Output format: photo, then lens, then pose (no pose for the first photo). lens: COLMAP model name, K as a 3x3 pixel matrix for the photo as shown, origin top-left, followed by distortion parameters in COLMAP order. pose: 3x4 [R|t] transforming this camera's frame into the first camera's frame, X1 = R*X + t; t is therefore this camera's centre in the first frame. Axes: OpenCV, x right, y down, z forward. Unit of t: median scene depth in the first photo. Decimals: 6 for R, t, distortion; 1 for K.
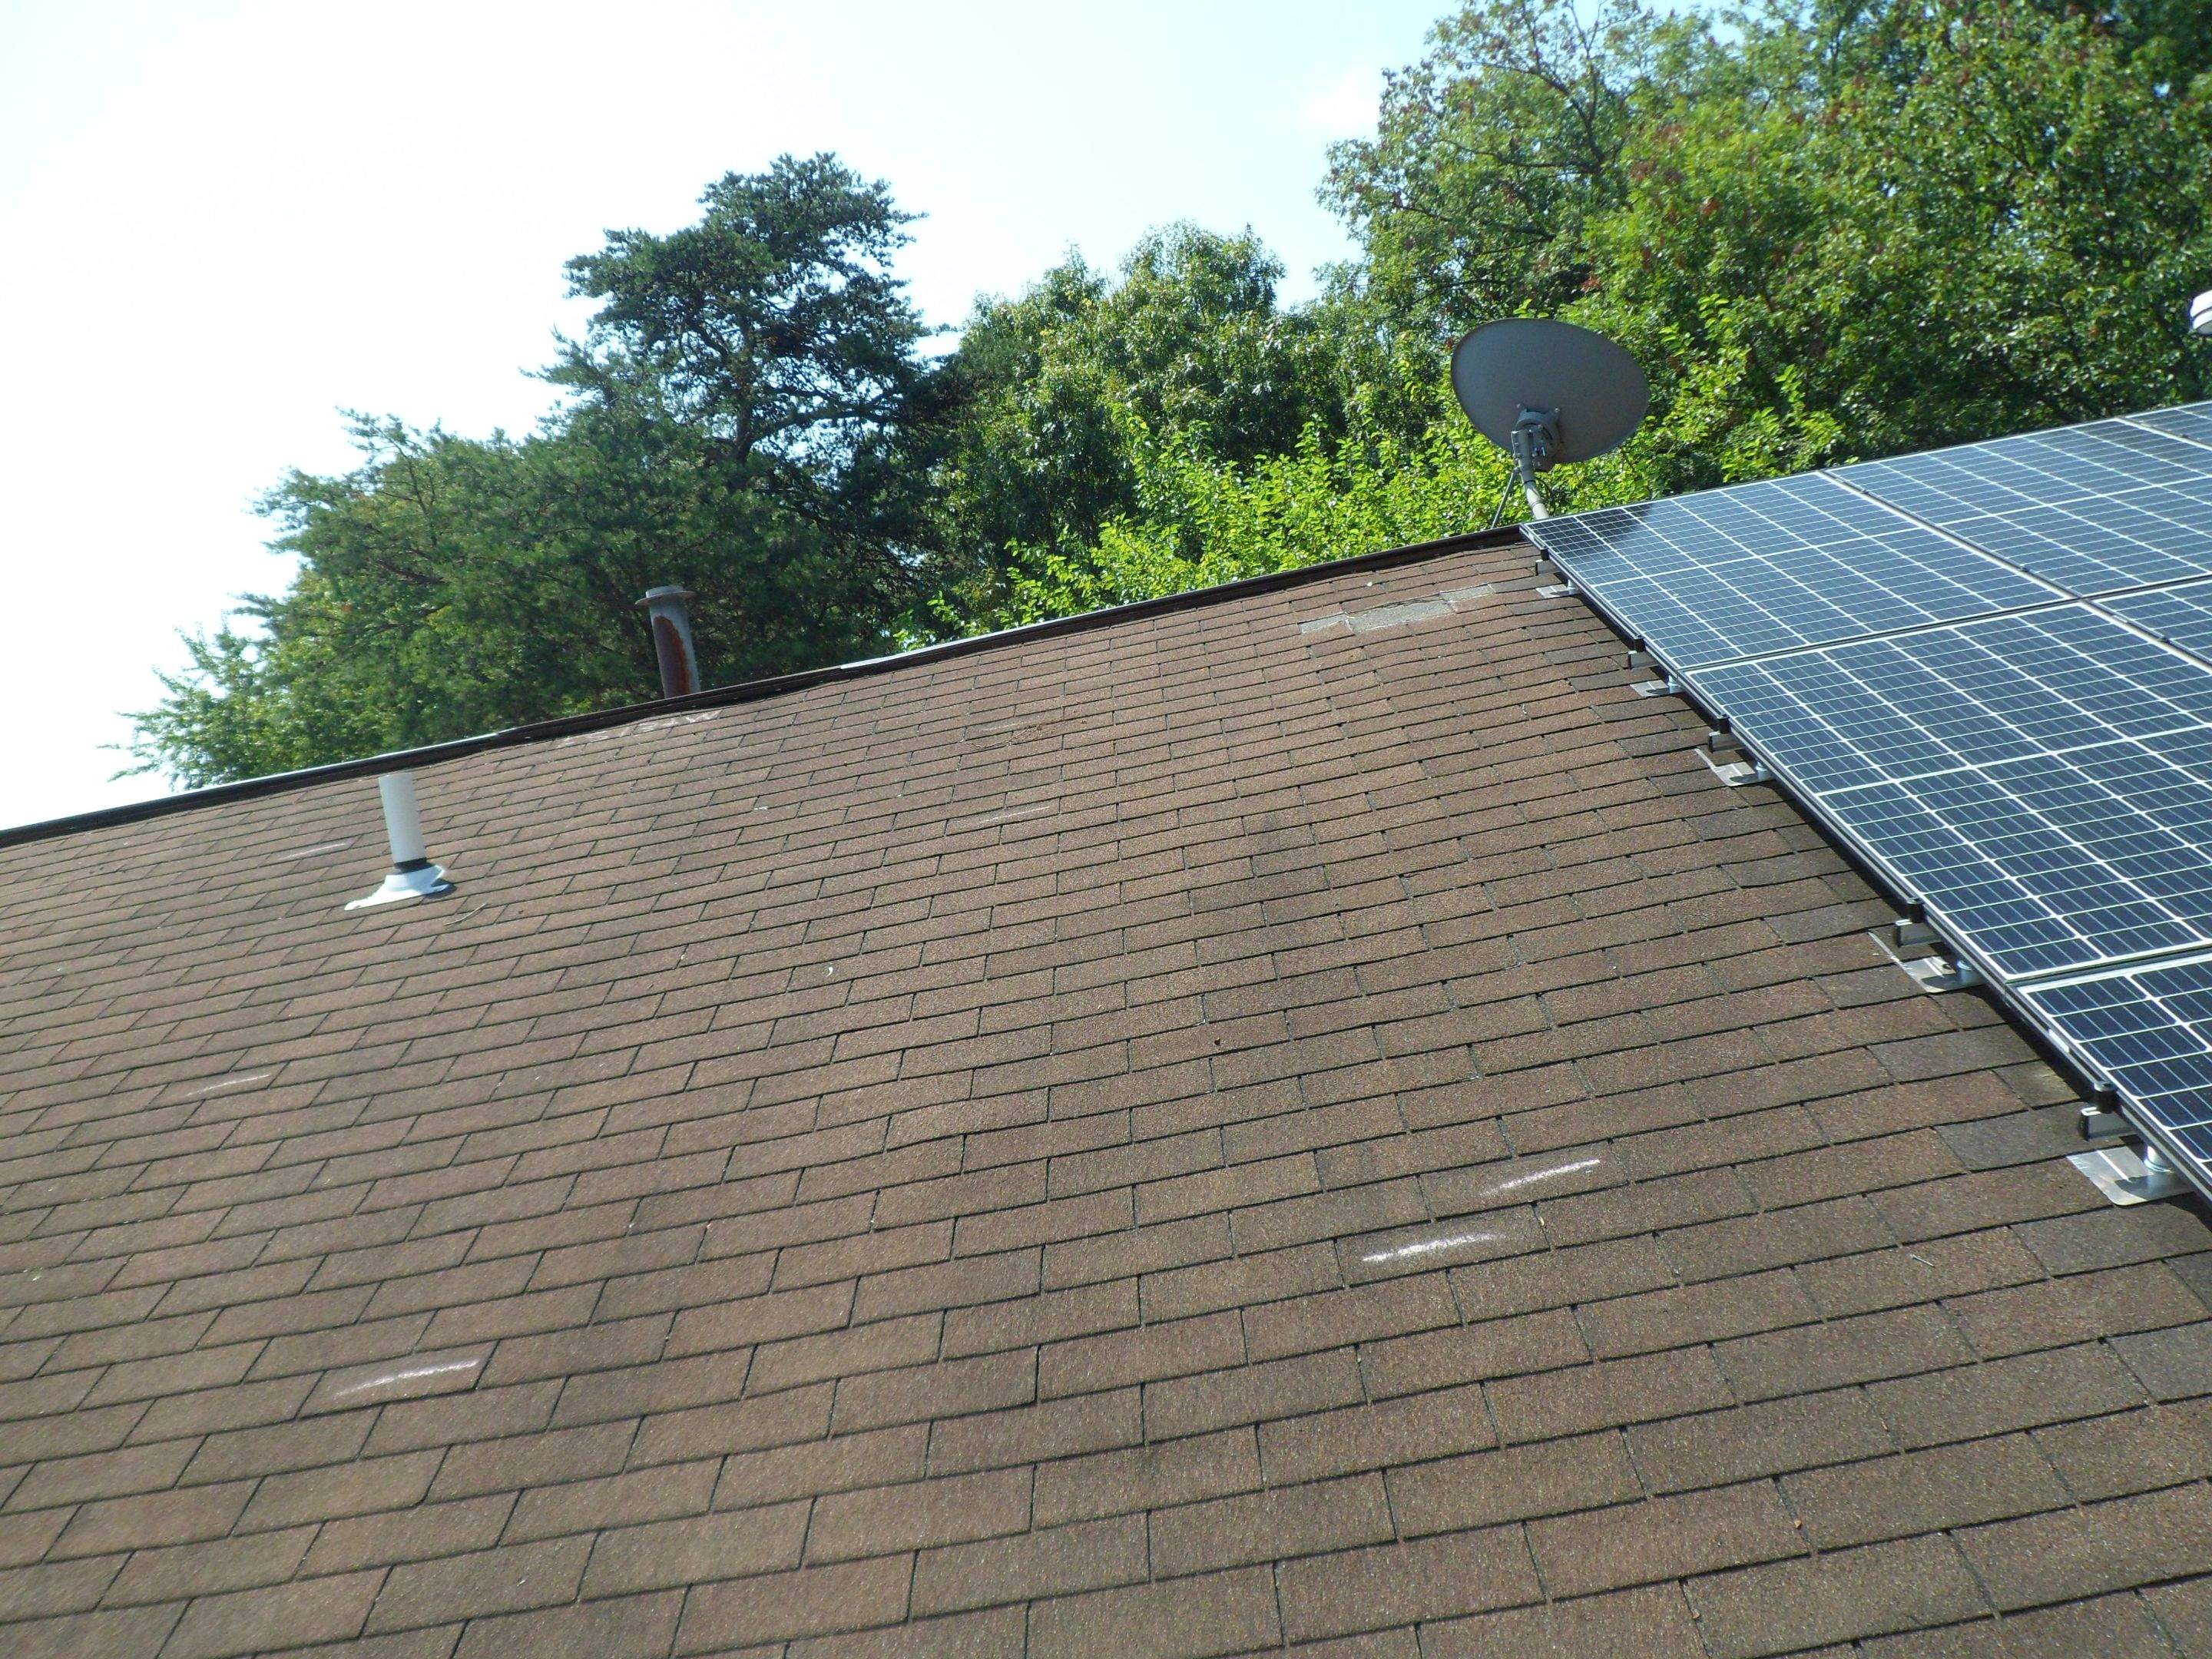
lens RADIAL K [[1787.1, 0, 1106.0], [0, 1787.1, 829.5], [0, 0, 1]] dist [-0.112288, -0.001880]
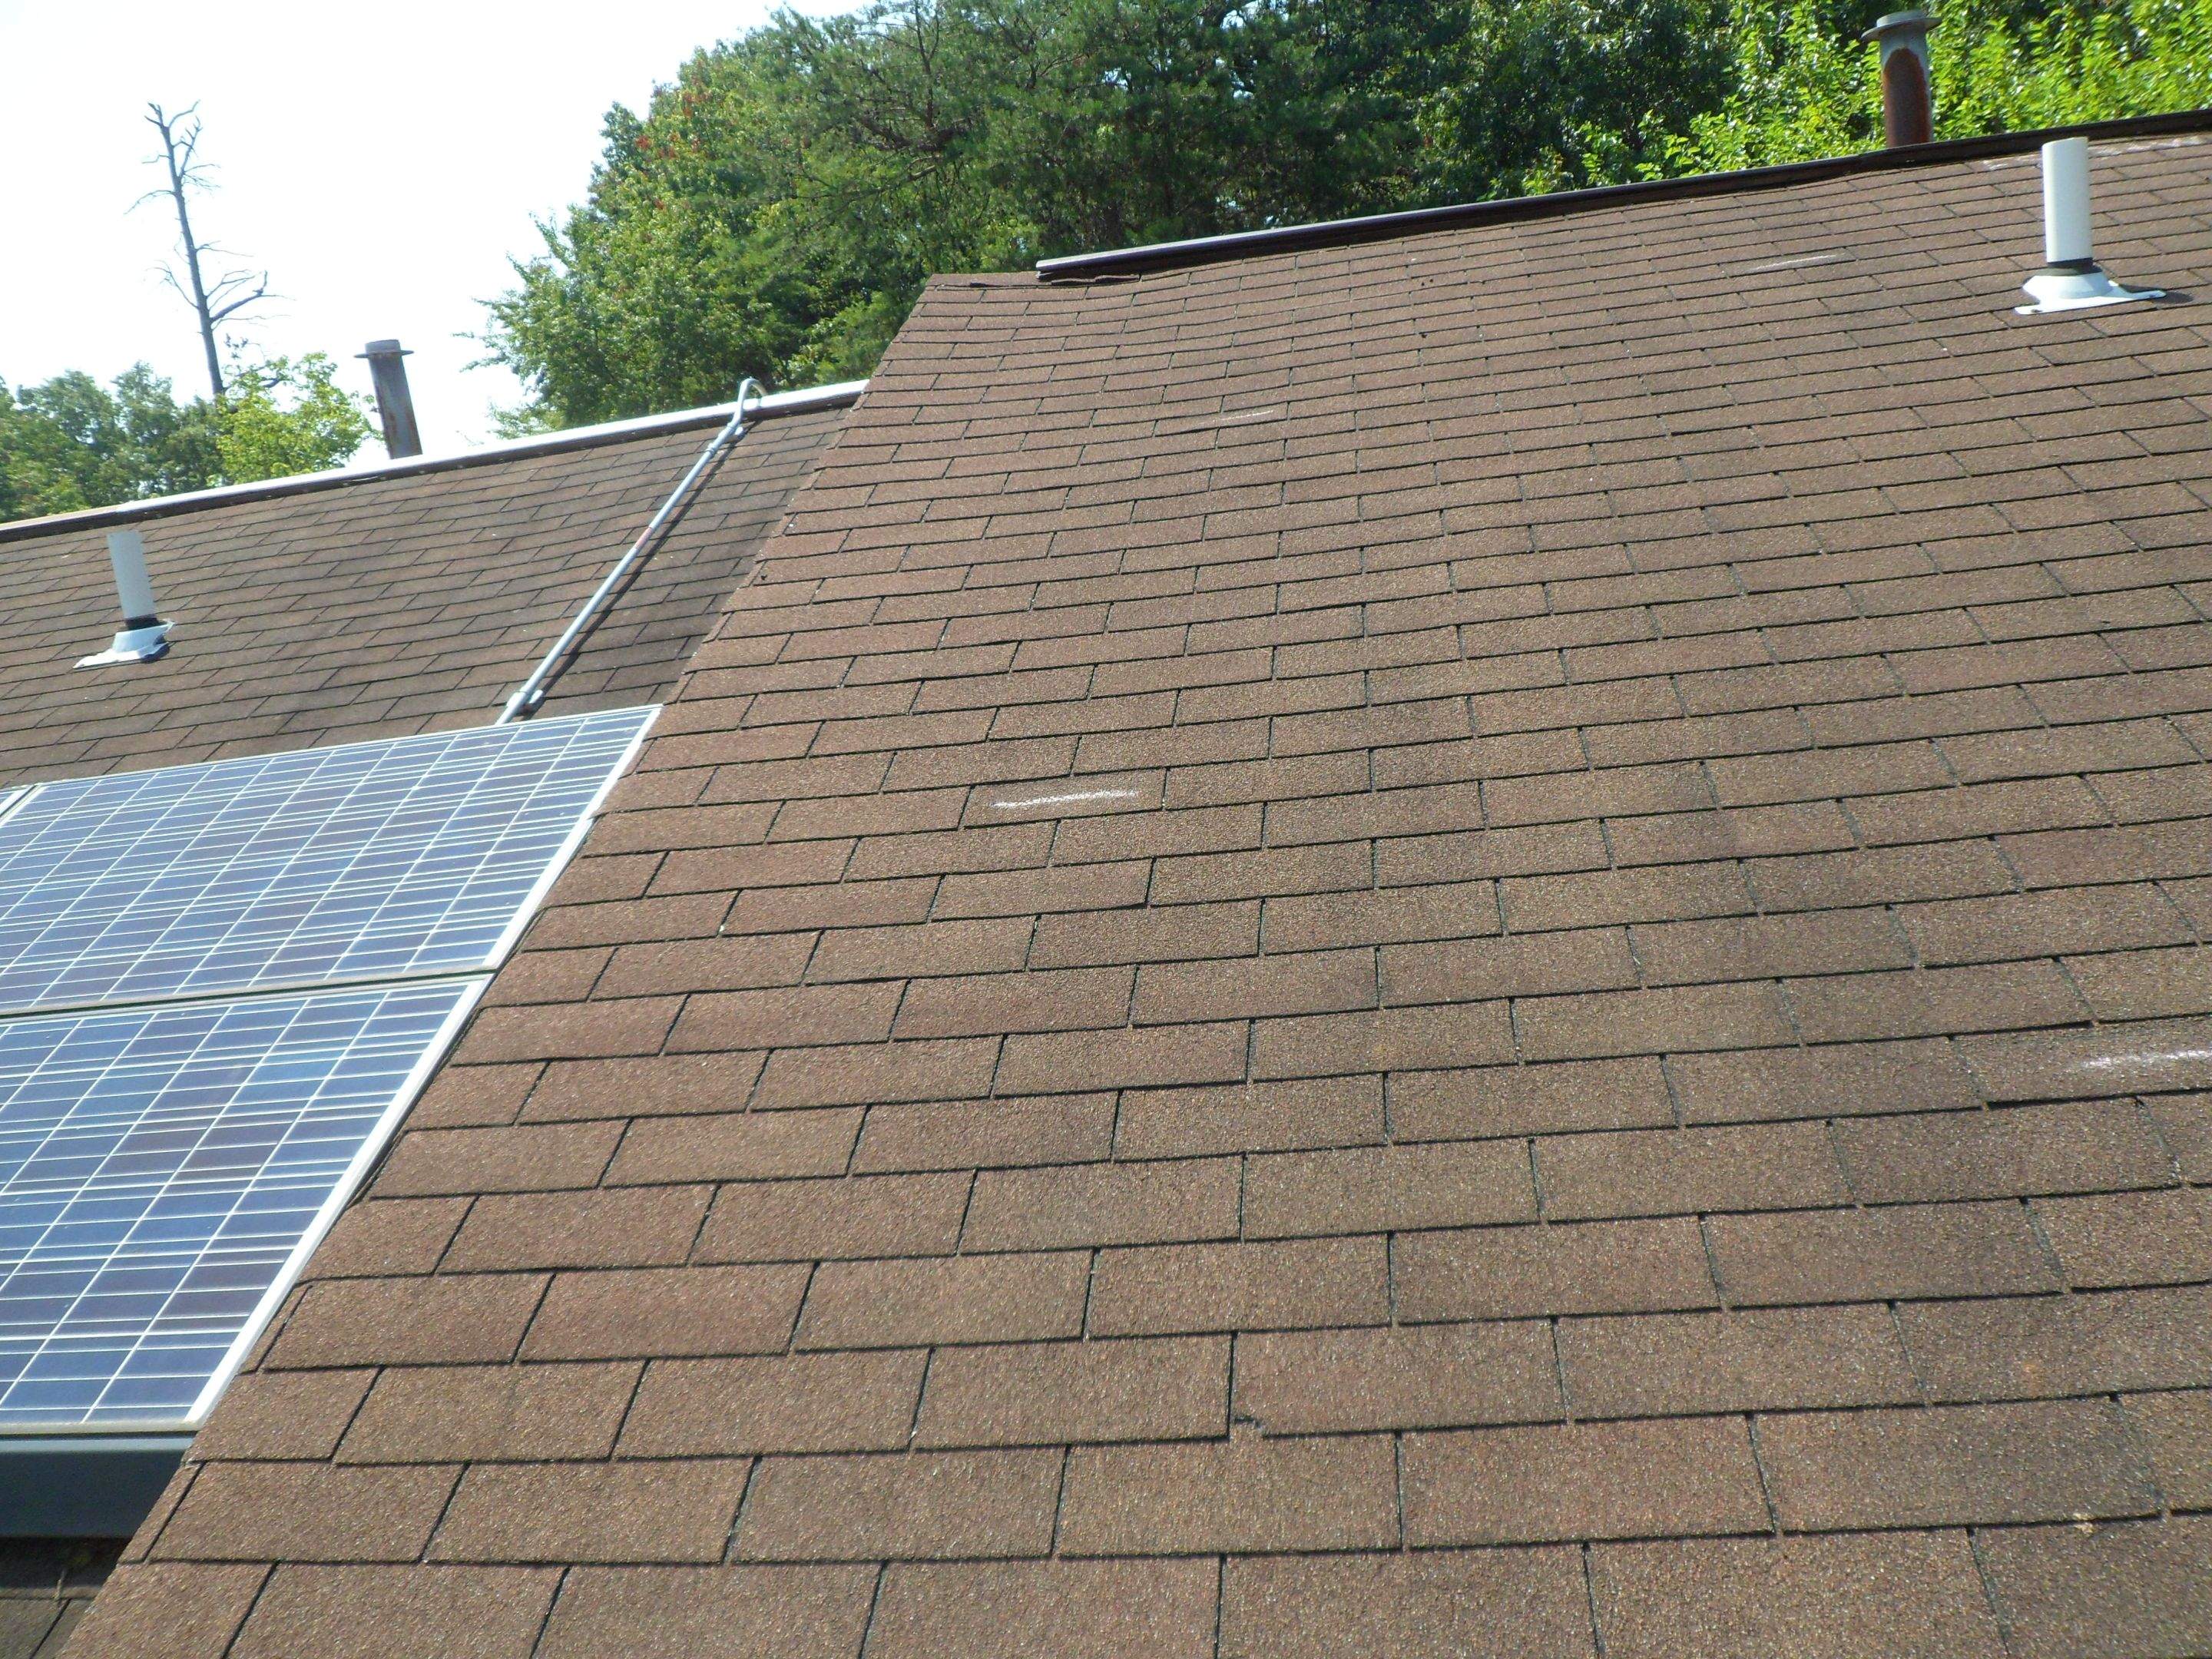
lens RADIAL K [[1699.2, 0, 1043.1], [0, 1699.2, 863.6], [0, 0, 1]] dist [-0.052744, -0.004537]
pose [[0.993253, 0.074939, -0.088507, -0.221266], [-0.055070, 0.976423, 0.208726, 0.043308], [0.102062, -0.202443, 0.973961, 0.060648]]
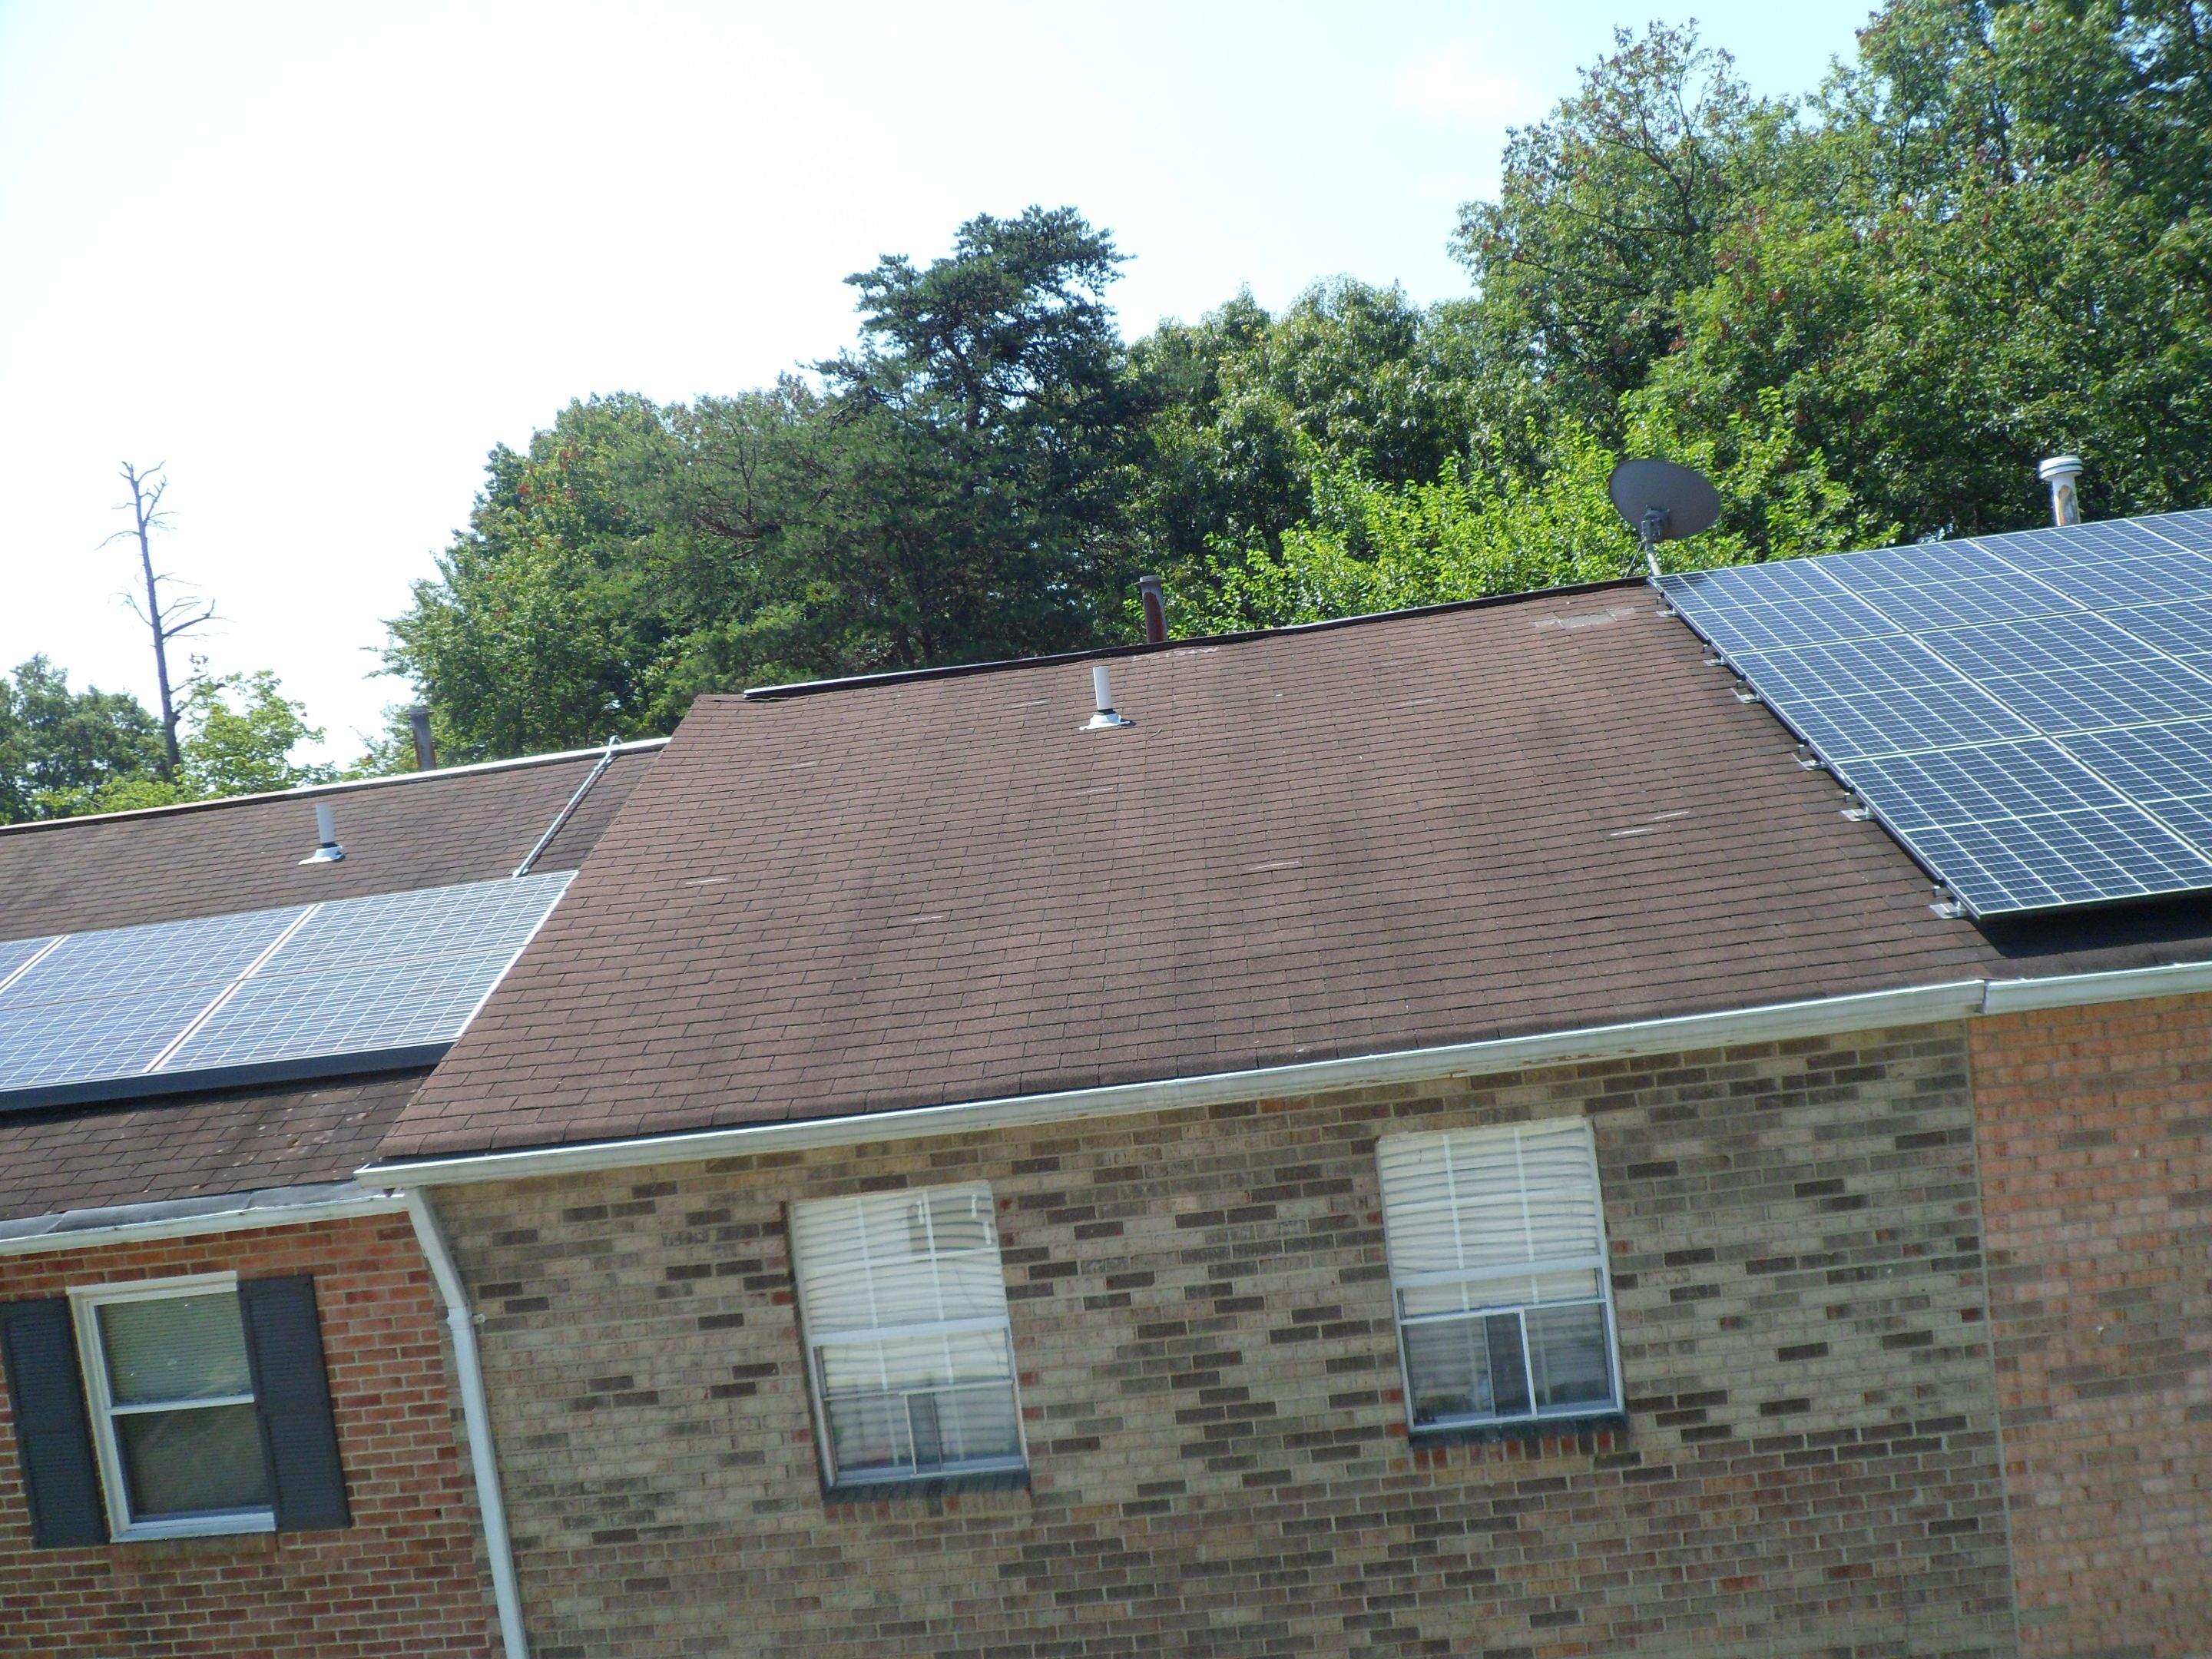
lens RADIAL K [[1836.7, 0, 1030.6], [0, 1836.7, 900.2], [0, 0, 1]] dist [-0.026856, -0.125691]
pose [[0.997076, 0.066304, -0.037998, -0.113256], [-0.064164, 0.996421, 0.055025, 0.037688], [0.041511, -0.052426, 0.997762, -0.344689]]
